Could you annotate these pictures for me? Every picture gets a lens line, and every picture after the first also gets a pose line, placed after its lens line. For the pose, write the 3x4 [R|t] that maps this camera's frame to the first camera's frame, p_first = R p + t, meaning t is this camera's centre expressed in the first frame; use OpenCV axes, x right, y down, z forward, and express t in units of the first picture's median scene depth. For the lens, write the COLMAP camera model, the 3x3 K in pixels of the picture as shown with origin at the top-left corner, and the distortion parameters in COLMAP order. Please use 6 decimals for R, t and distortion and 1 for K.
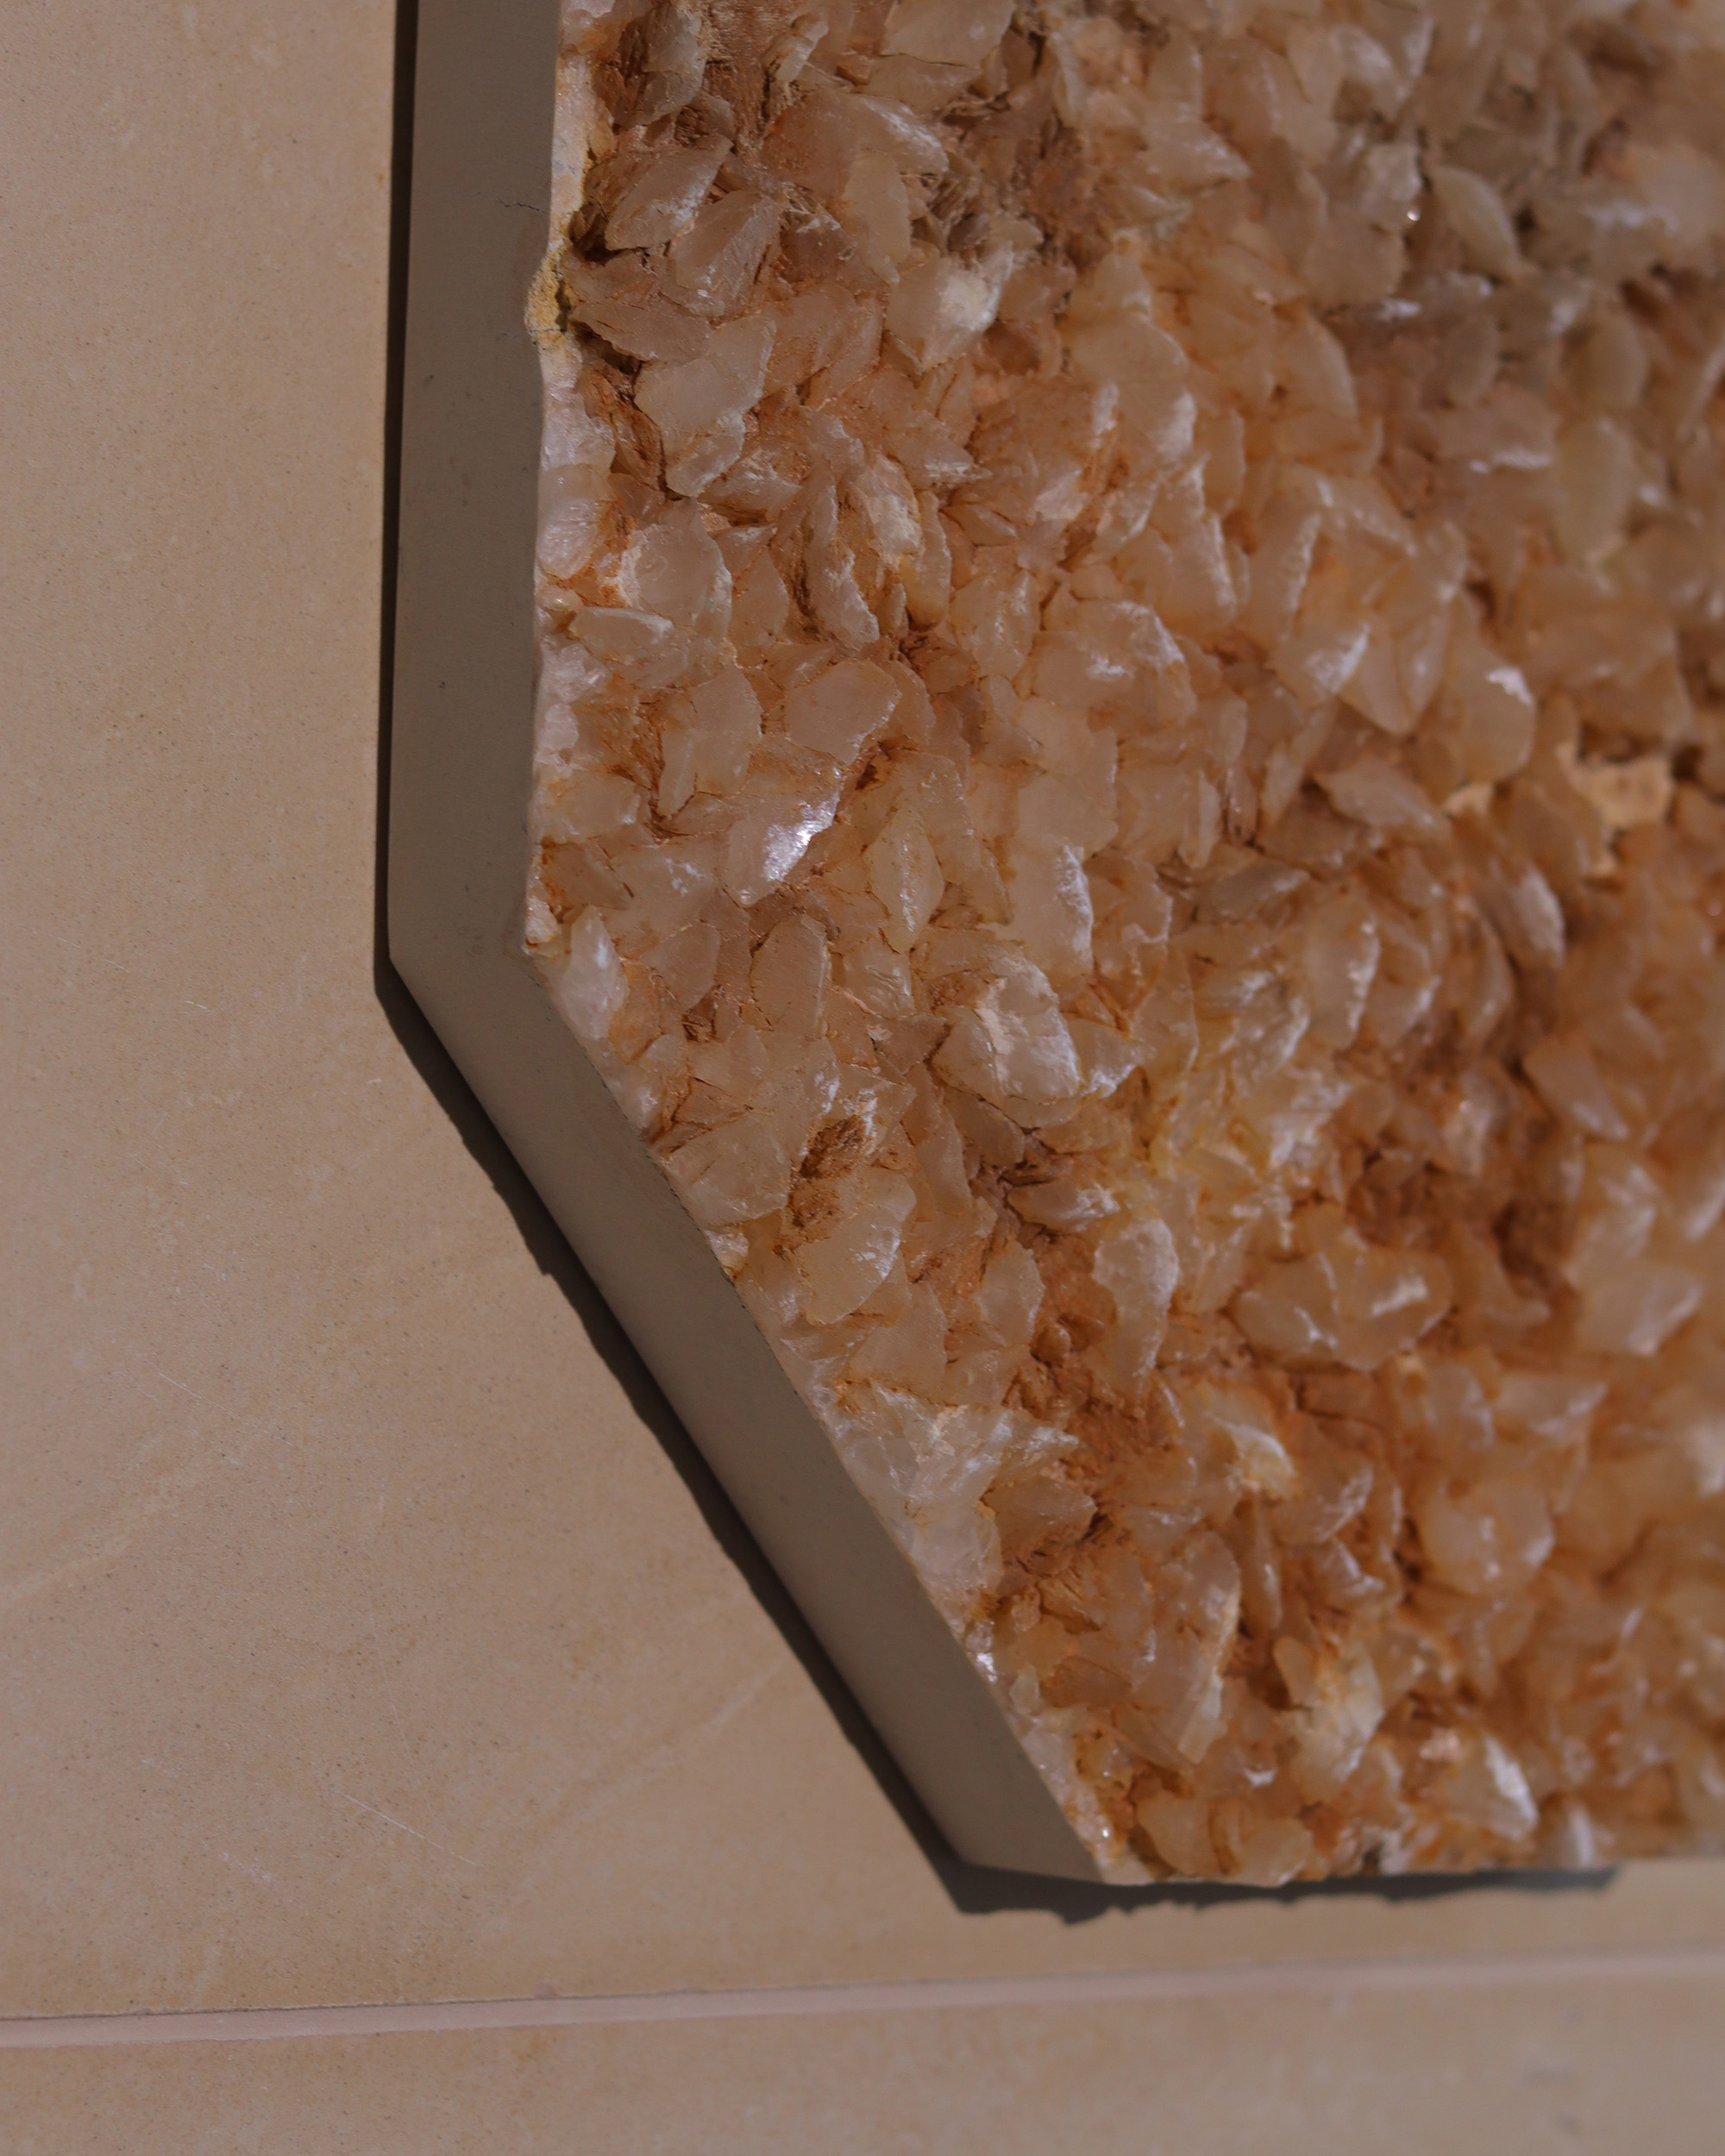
lens RADIAL K [[6286.2, 0, 862.5], [0, 6286.2, 1078.0], [0, 0, 1]] dist [-0.100446, -0.290647]
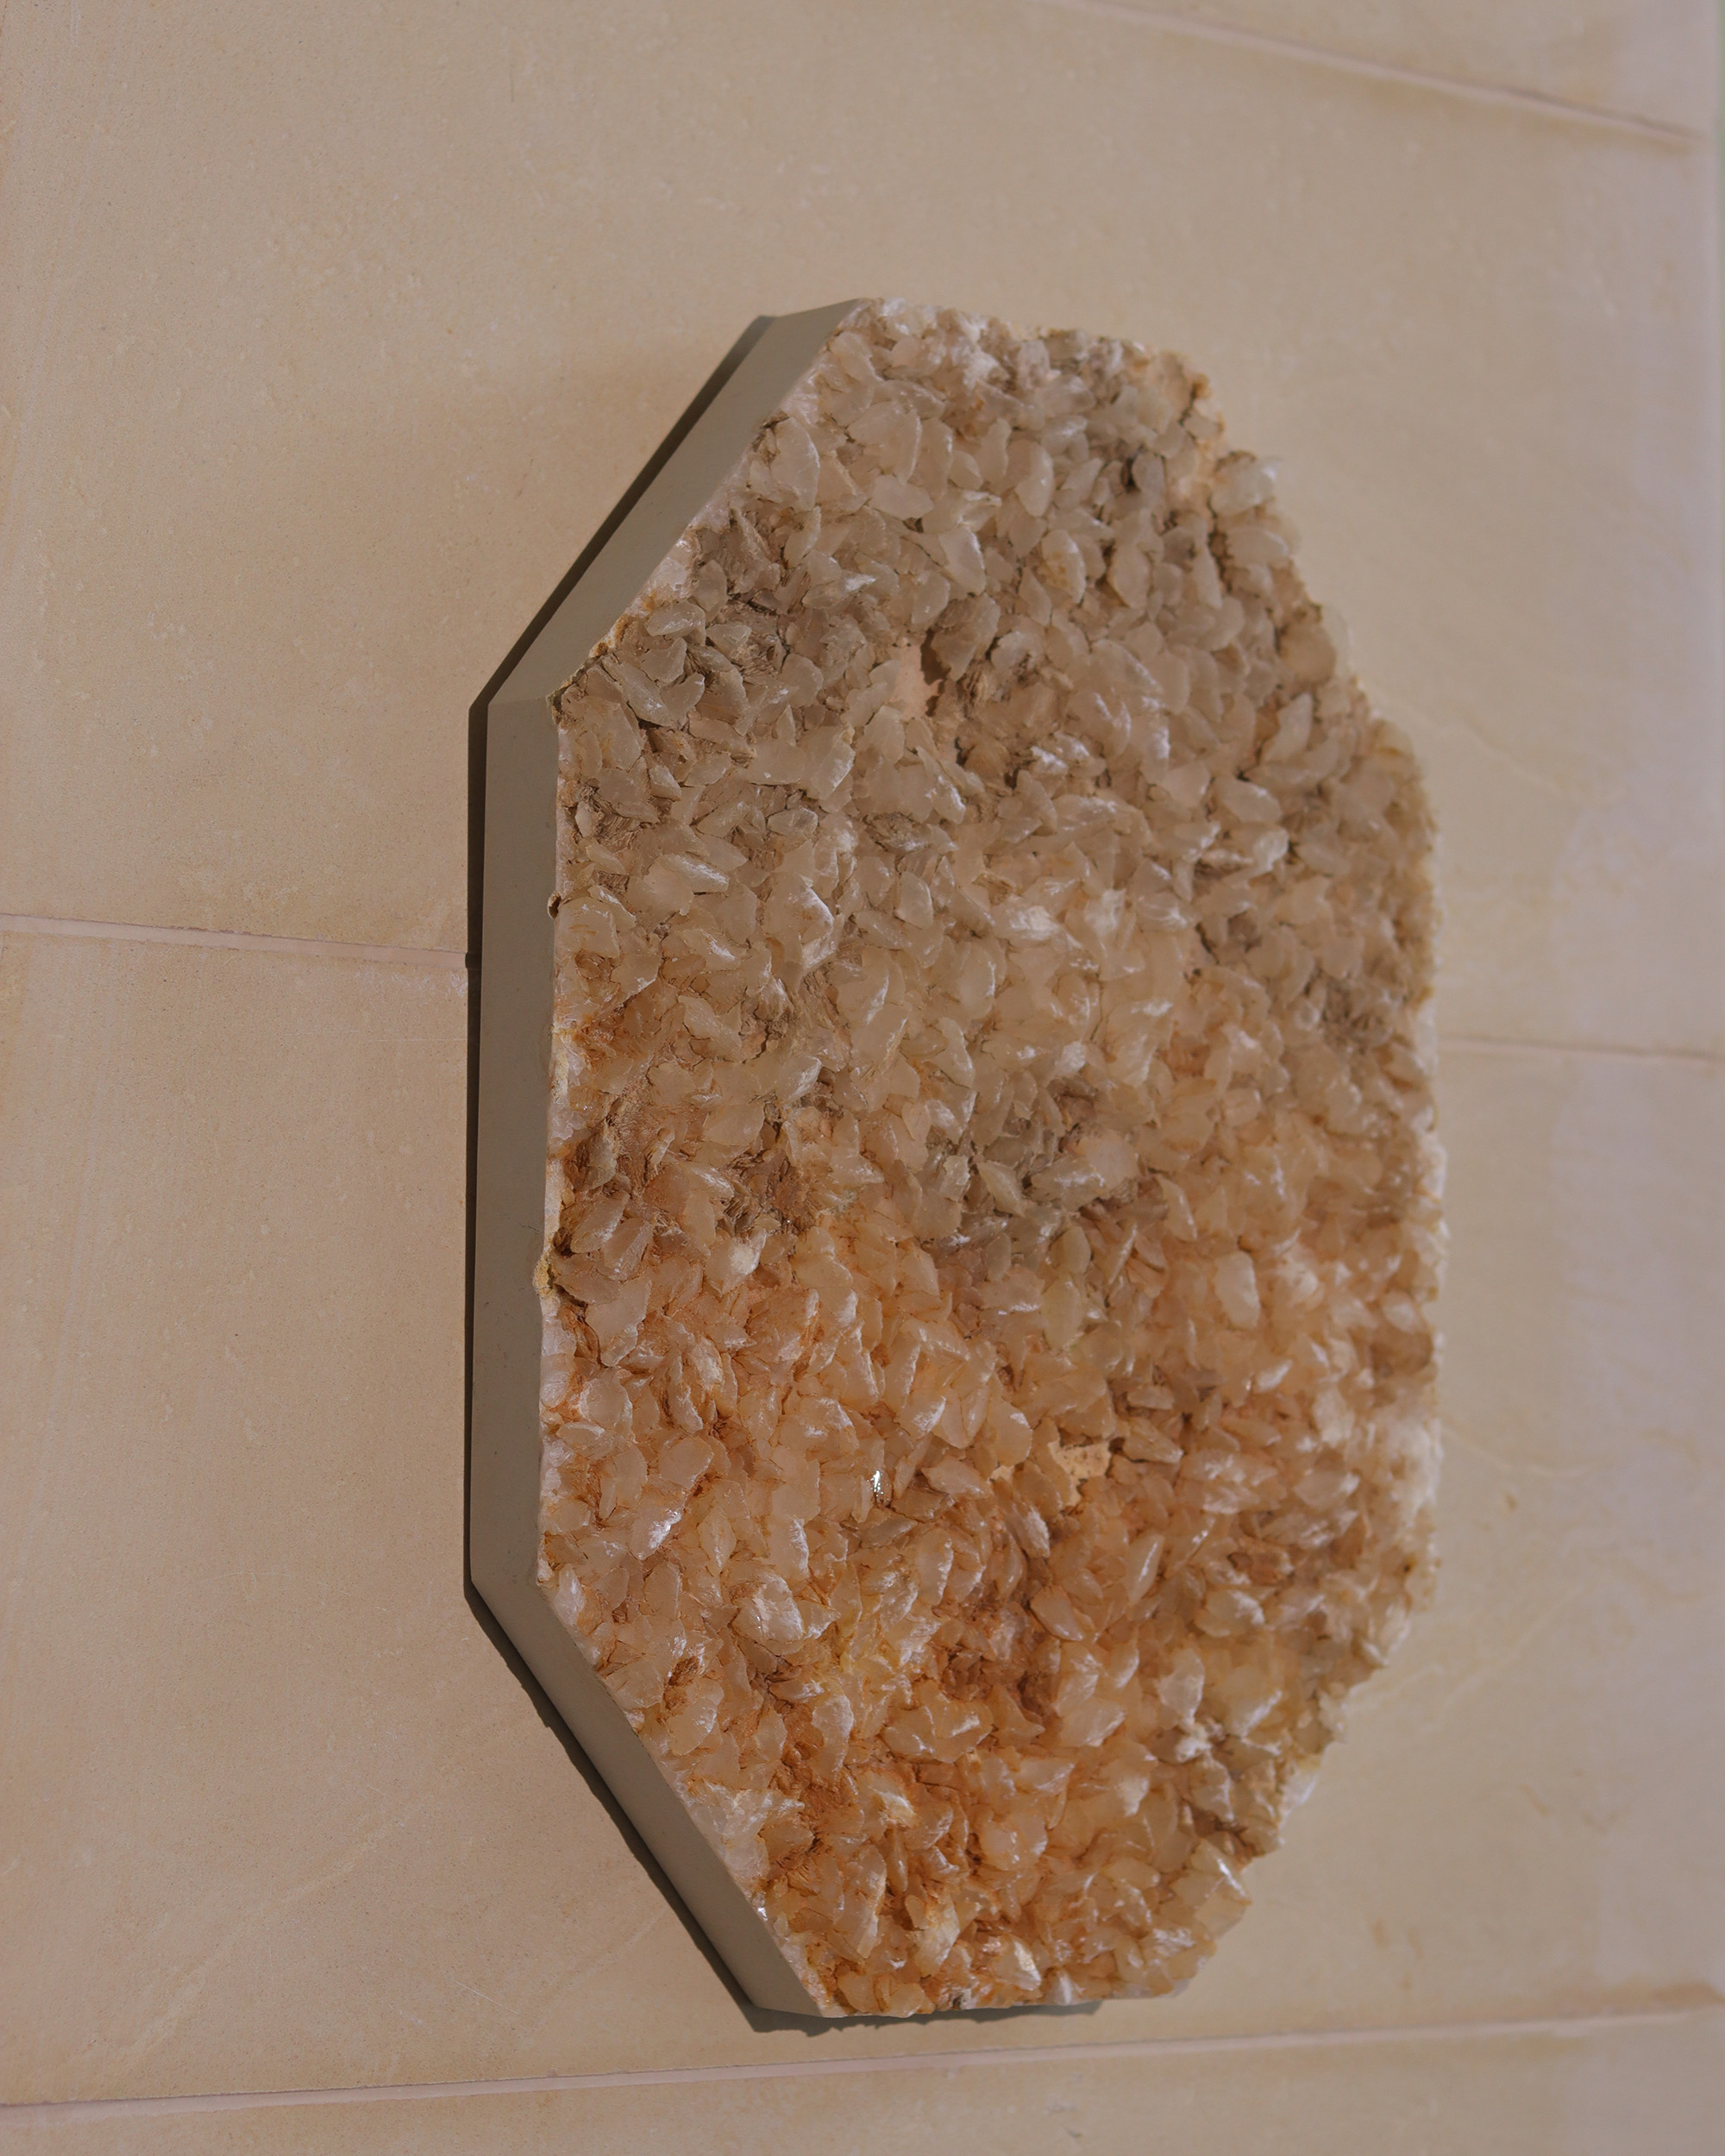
lens RADIAL K [[6166.3, 0, 862.5], [0, 6166.3, 1078.0], [0, 0, 1]] dist [-0.100402, -0.030997]
pose [[0.999825, -0.012659, 0.013780, 0.027762], [0.012847, 0.999825, -0.013608, -0.151140], [-0.013606, 0.013782, 0.999812, -1.016048]]
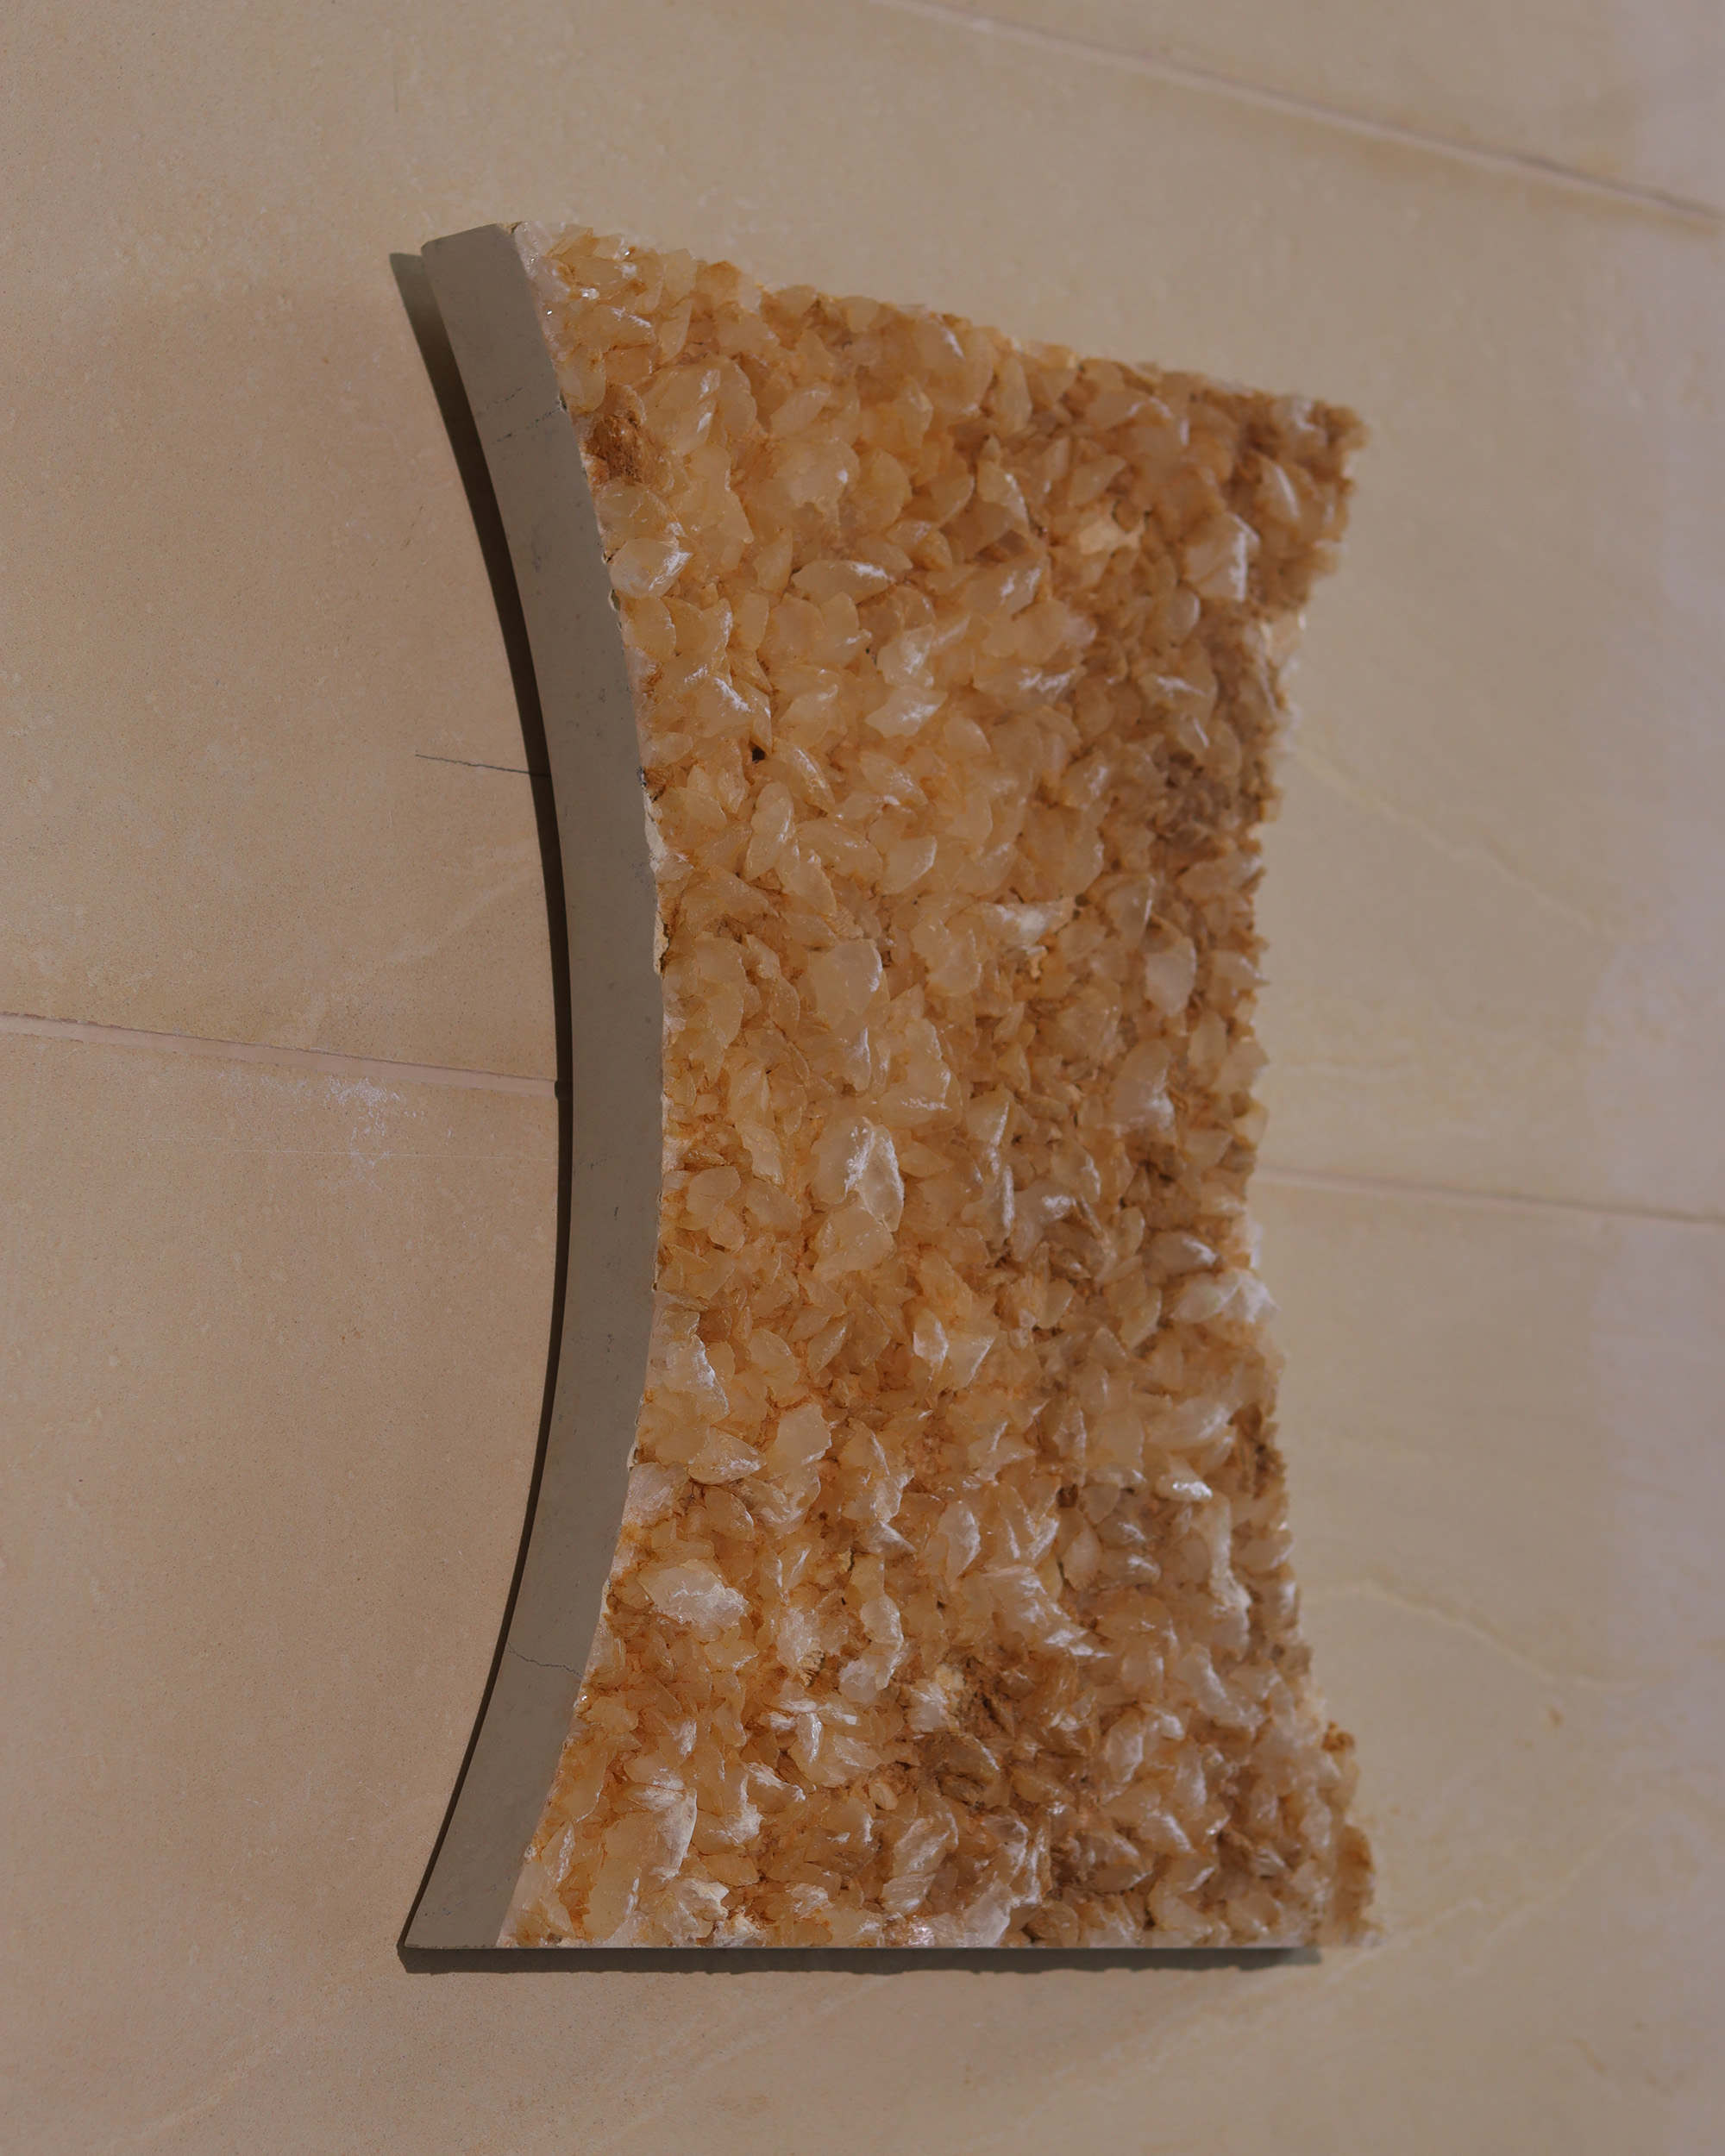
lens RADIAL K [[6166.3, 0, 862.5], [0, 6166.3, 1078.0], [0, 0, 1]] dist [-0.100402, -0.030997]
pose [[0.999626, -0.025943, 0.008698, 0.058293], [0.026670, 0.994856, -0.097727, -0.039122], [-0.006118, 0.097922, 0.995175, -0.762317]]
